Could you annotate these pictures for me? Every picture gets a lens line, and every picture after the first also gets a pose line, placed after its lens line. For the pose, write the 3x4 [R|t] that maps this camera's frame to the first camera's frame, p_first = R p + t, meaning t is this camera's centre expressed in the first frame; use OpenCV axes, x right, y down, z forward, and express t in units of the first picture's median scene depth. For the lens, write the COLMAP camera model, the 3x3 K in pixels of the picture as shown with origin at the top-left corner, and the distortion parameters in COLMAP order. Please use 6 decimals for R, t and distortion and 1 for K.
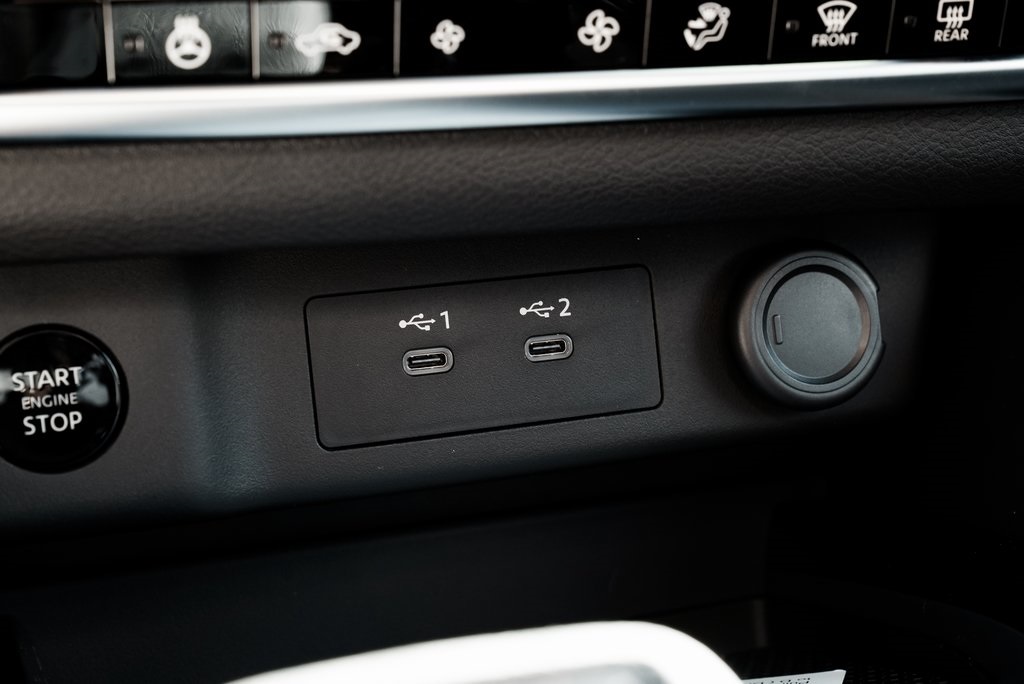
lens RADIAL K [[1661.3, 0, 509.1], [0, 1661.3, 341.8], [0, 0, 1]] dist [0.005781, 0.000000]
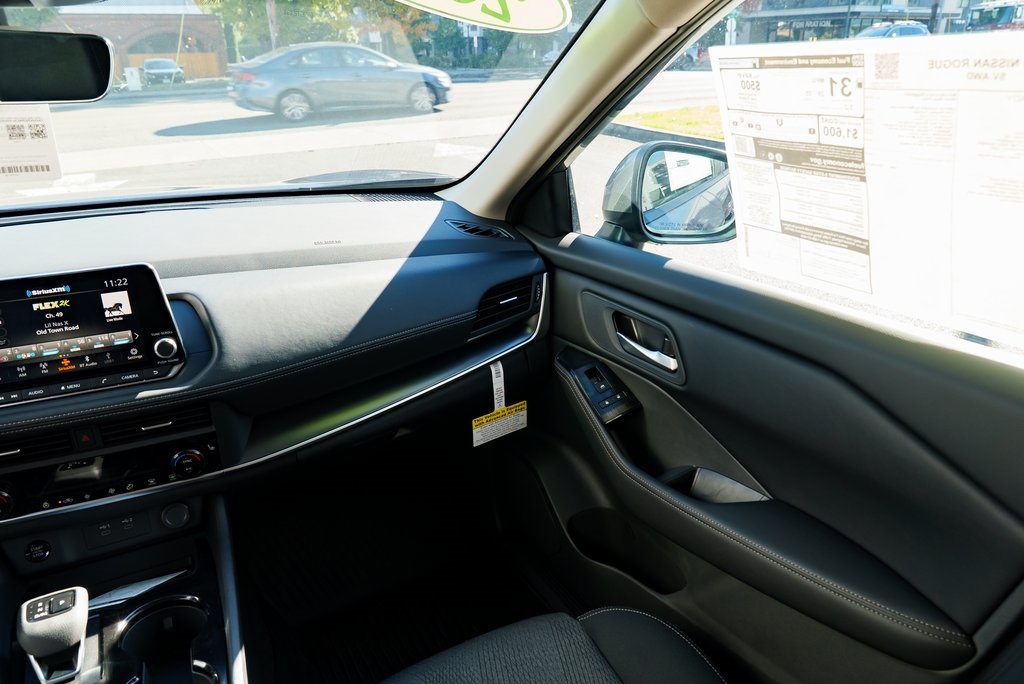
lens RADIAL K [[699.6, 0, 509.2], [0, 699.6, 346.7], [0, 0, 1]] dist [-0.027444, 0.023502]
pose [[0.980817, -0.115097, 0.157325, 1.228955], [0.122260, 0.991823, -0.036601, -0.446389], [-0.151826, 0.055133, 0.986868, -2.067449]]
